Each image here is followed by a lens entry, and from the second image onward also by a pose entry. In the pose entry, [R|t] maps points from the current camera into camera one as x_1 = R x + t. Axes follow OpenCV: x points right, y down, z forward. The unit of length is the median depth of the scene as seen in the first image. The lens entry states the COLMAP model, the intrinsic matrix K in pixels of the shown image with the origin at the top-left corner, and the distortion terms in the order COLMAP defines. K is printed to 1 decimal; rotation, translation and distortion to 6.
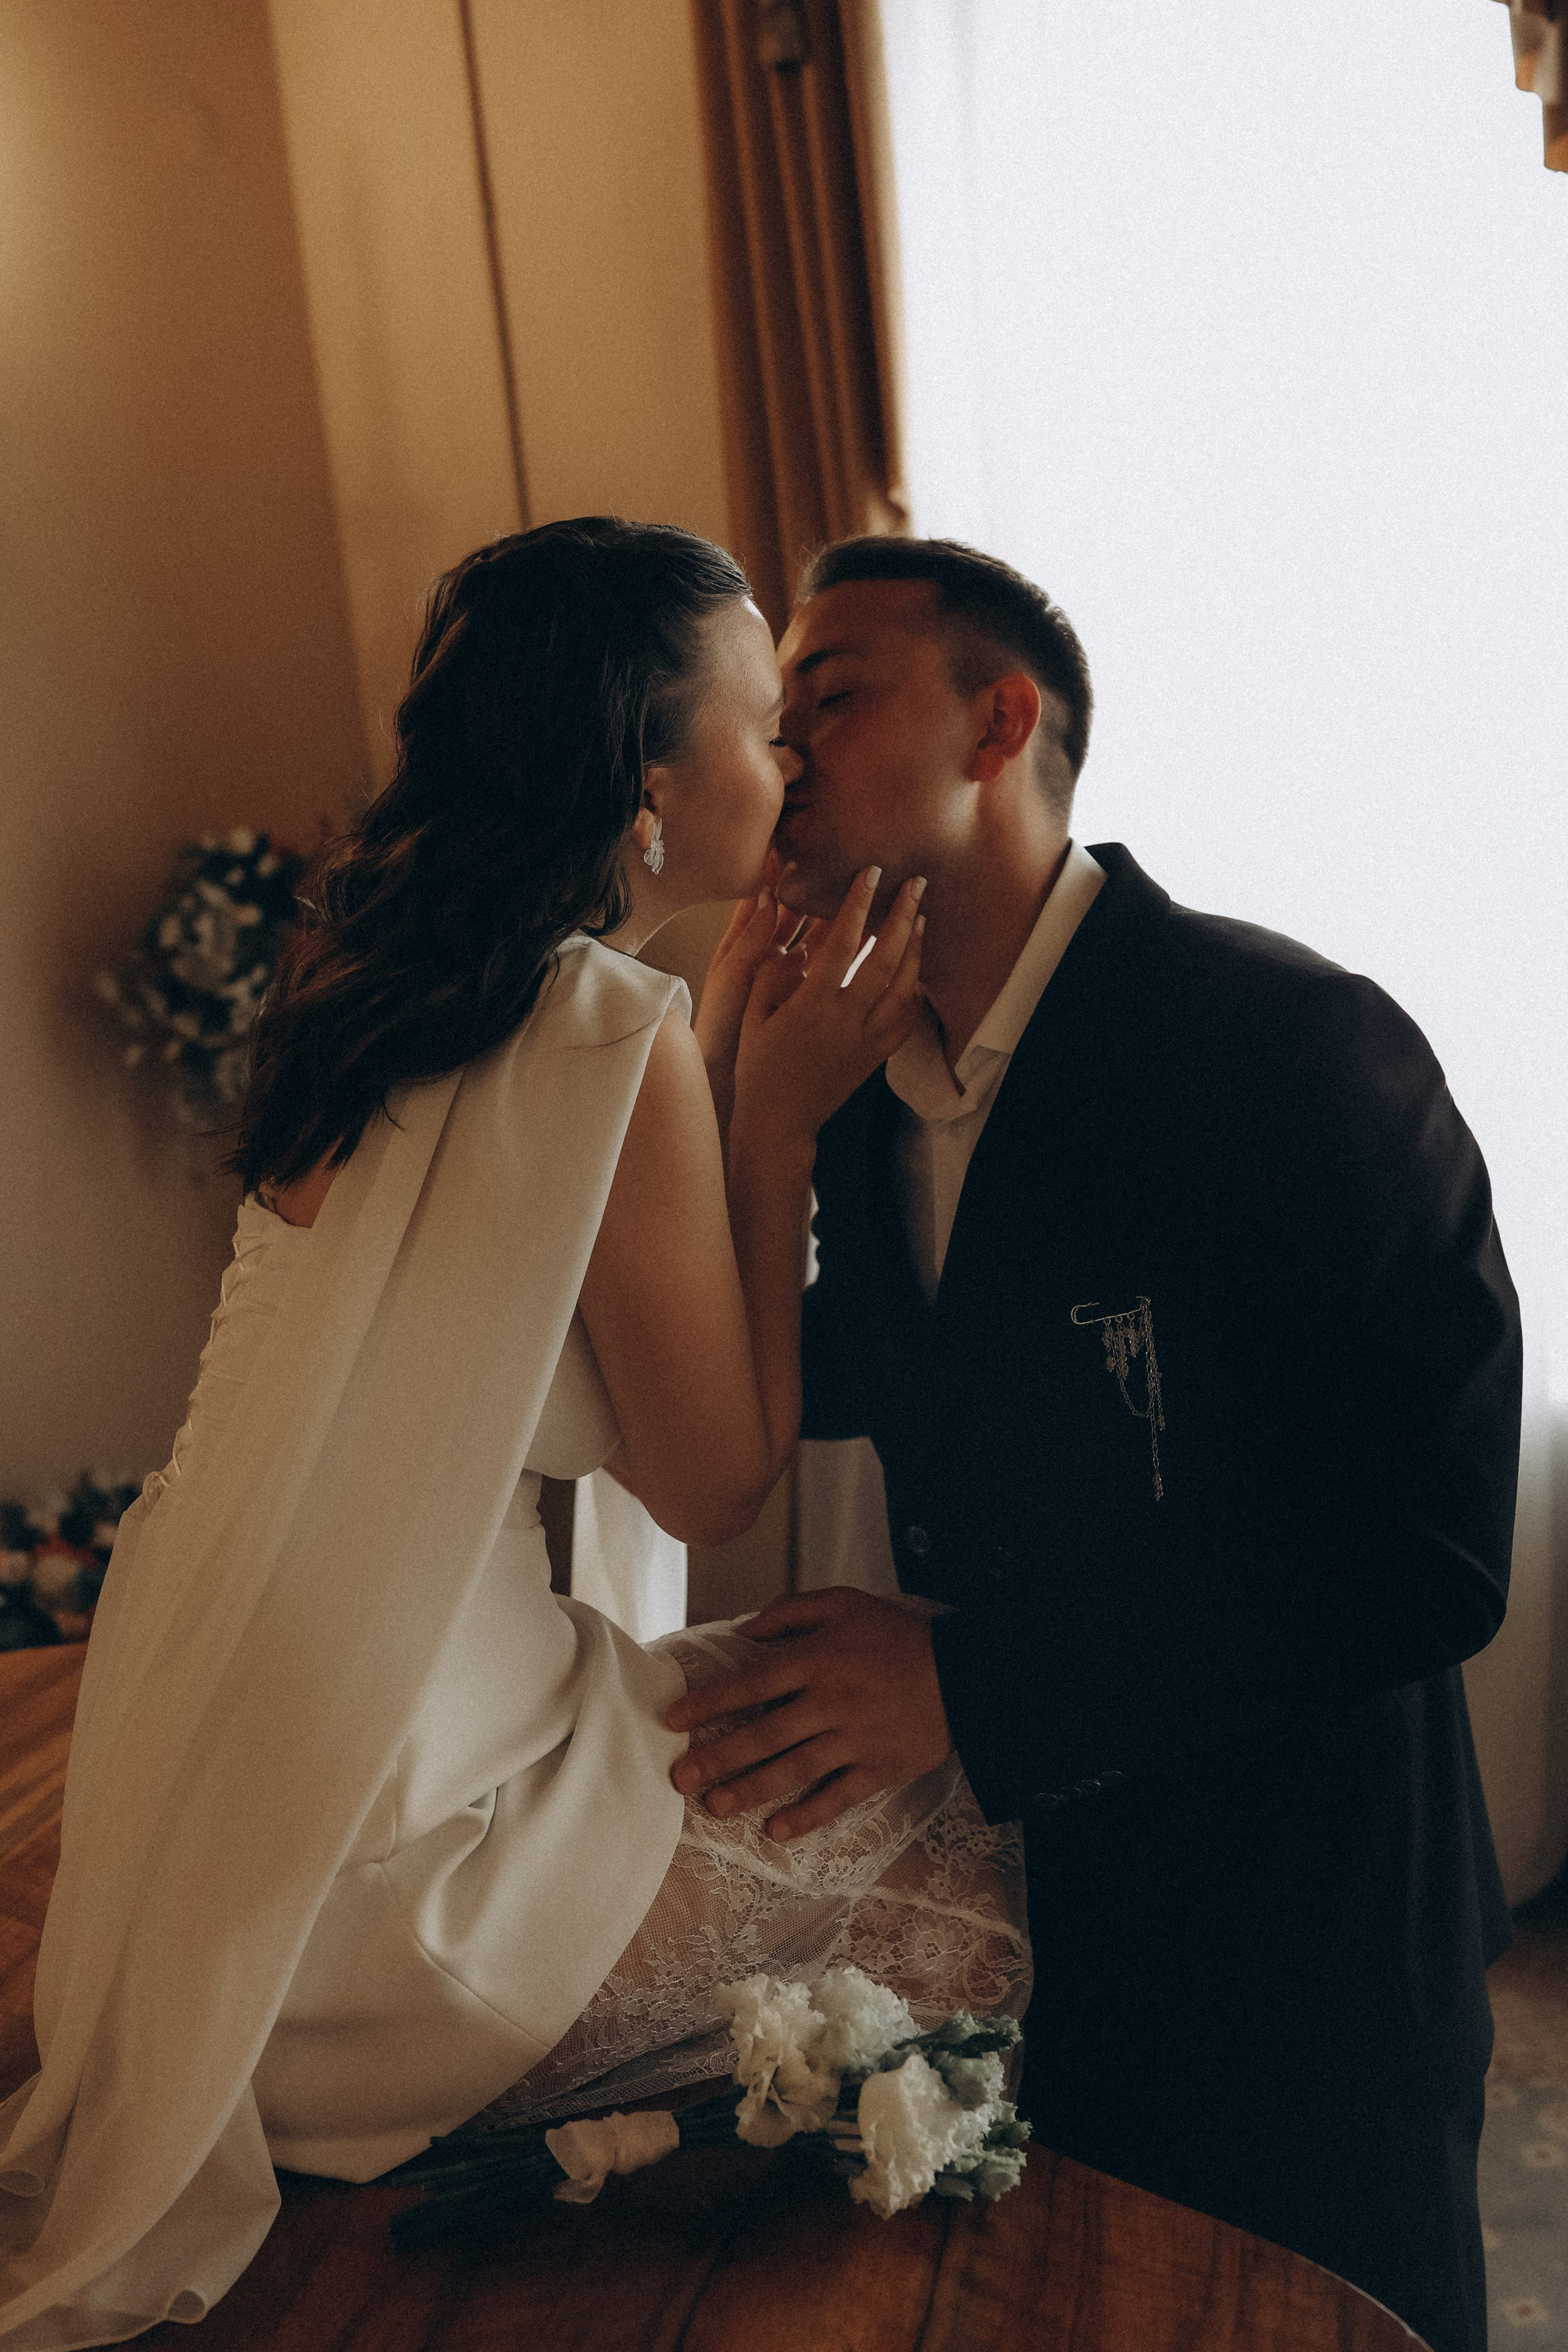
lens RADIAL K [[2524.9, 0, 784.0], [0, 2524.9, 1176.0], [0, 0, 1]] dist [0.010396, -0.138141]
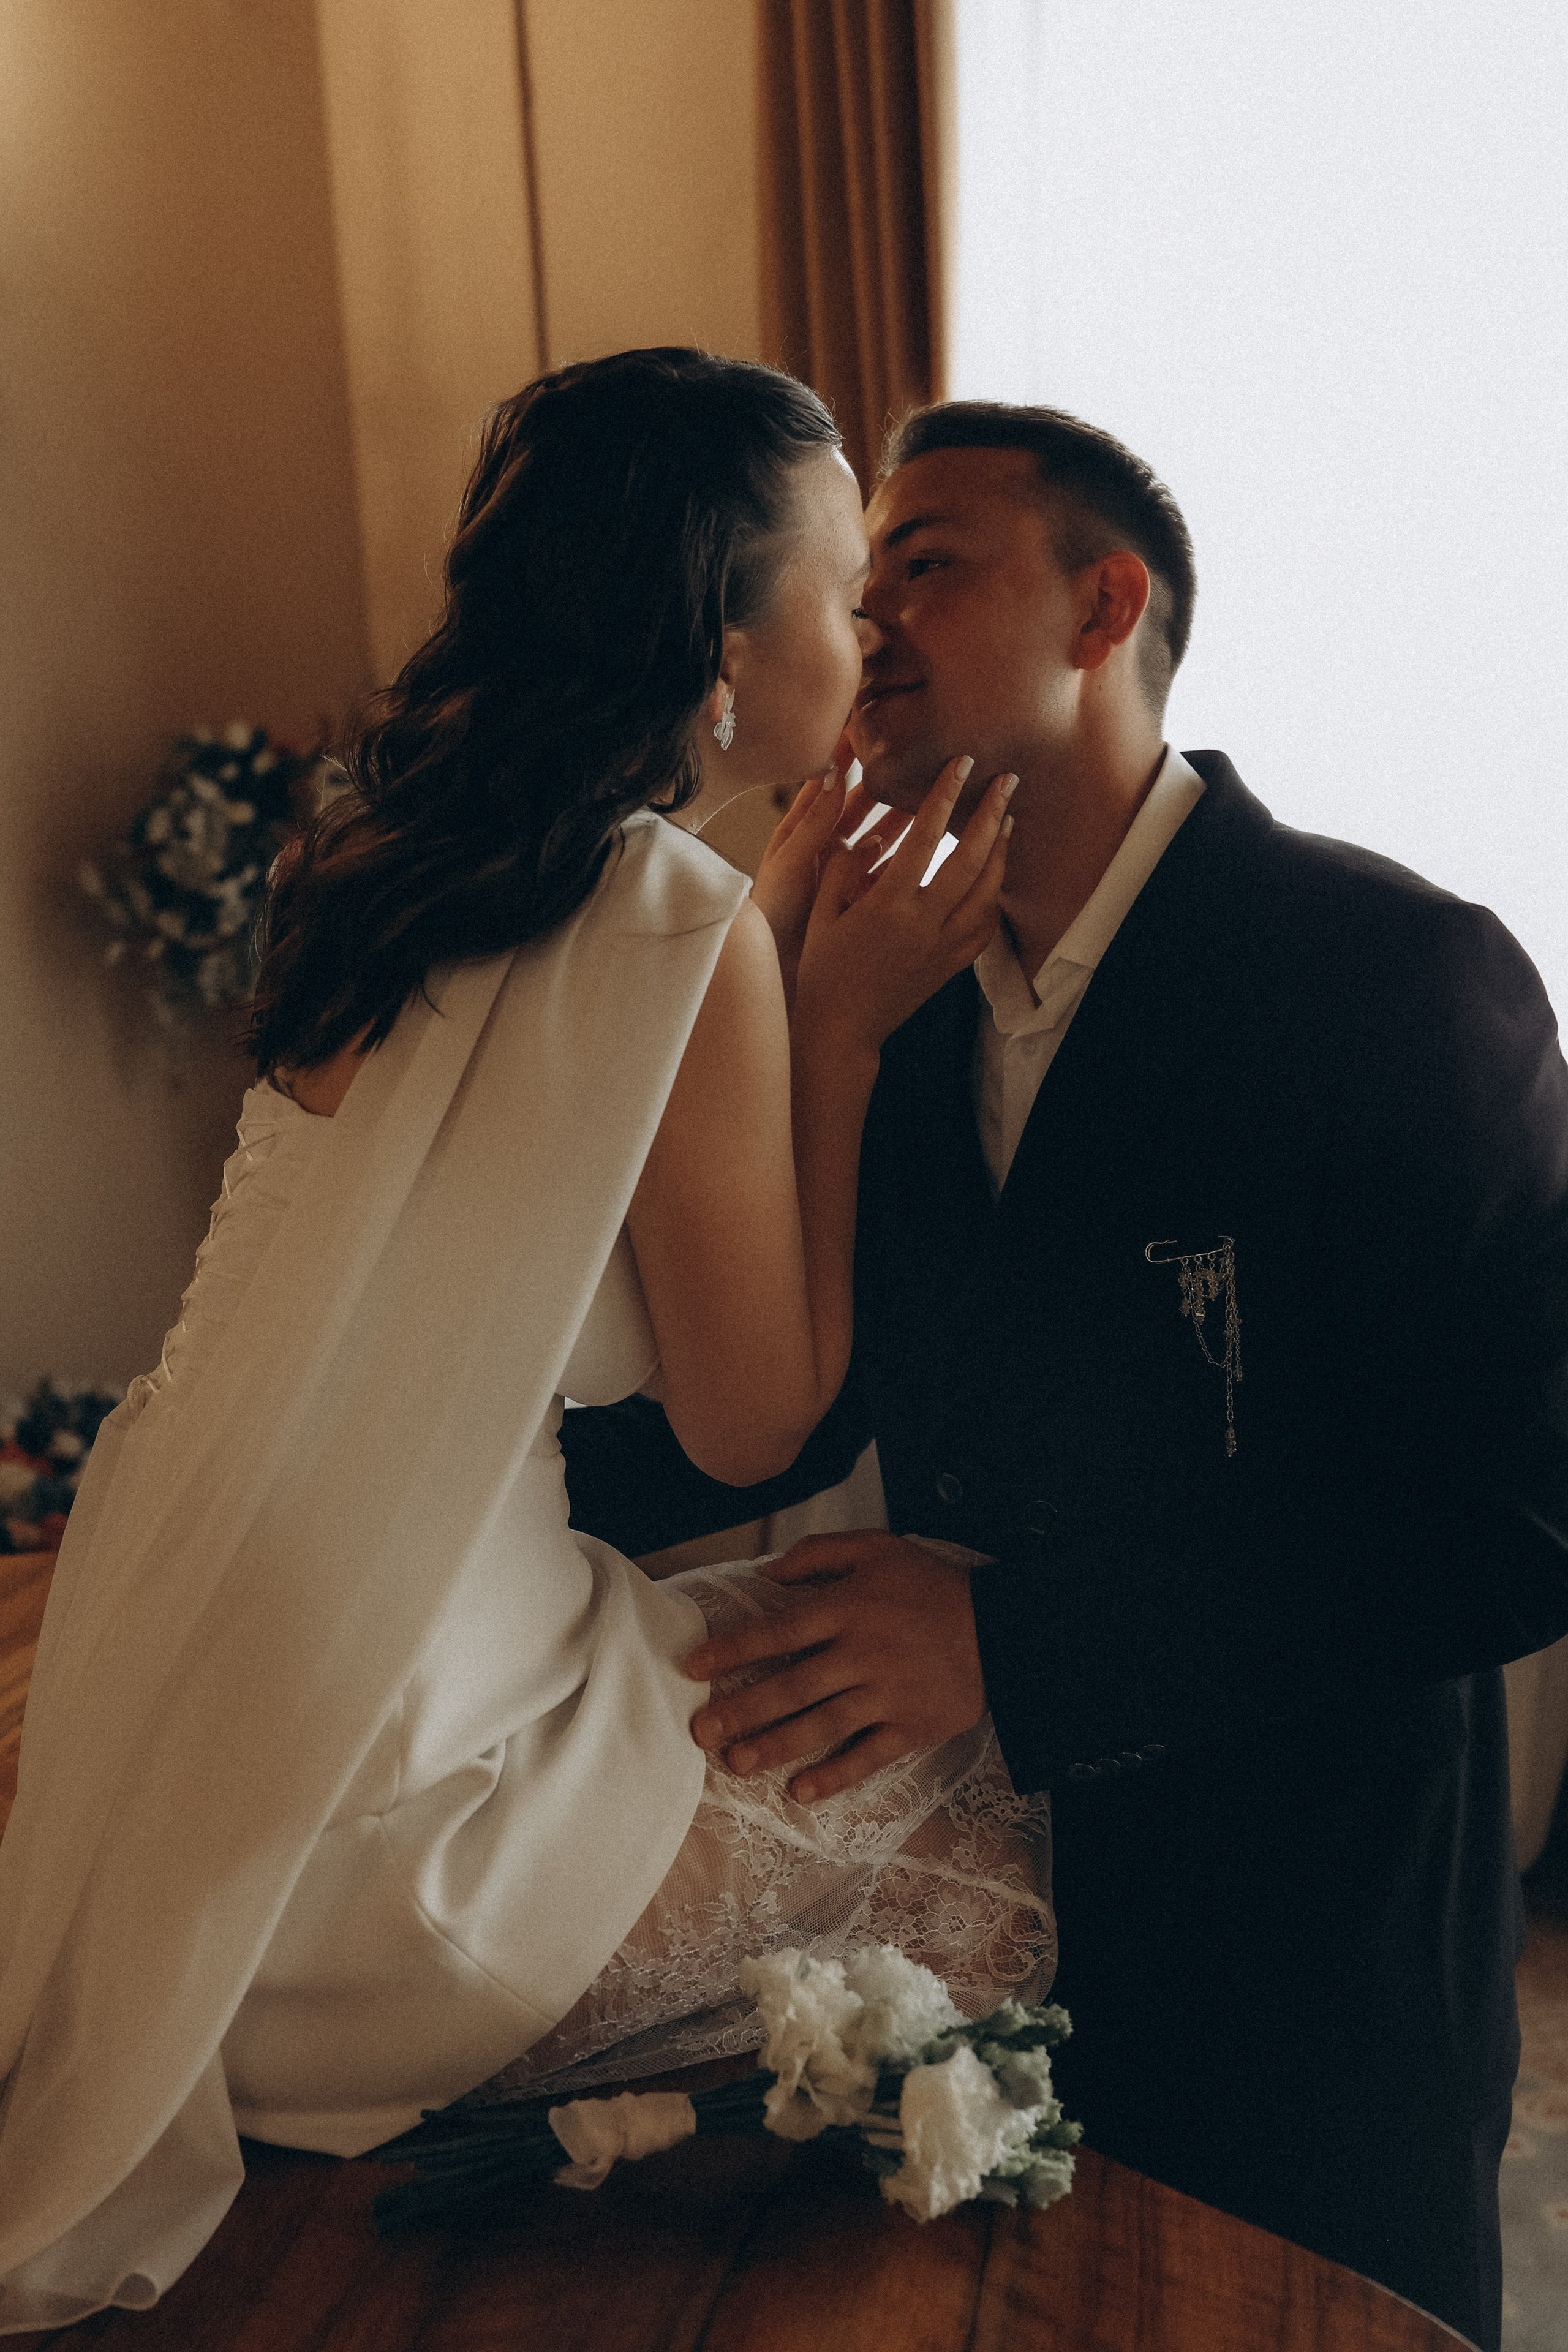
lens RADIAL K [[2477.7, 0, 784.0], [0, 2477.7, 1176.0], [0, 0, 1]] dist [-0.017037, -0.023352]
pose [[0.998550, 0.048719, 0.022896, -0.042144], [-0.049156, 0.998612, 0.018894, 0.016784], [-0.021944, -0.019992, 0.999559, 0.096968]]
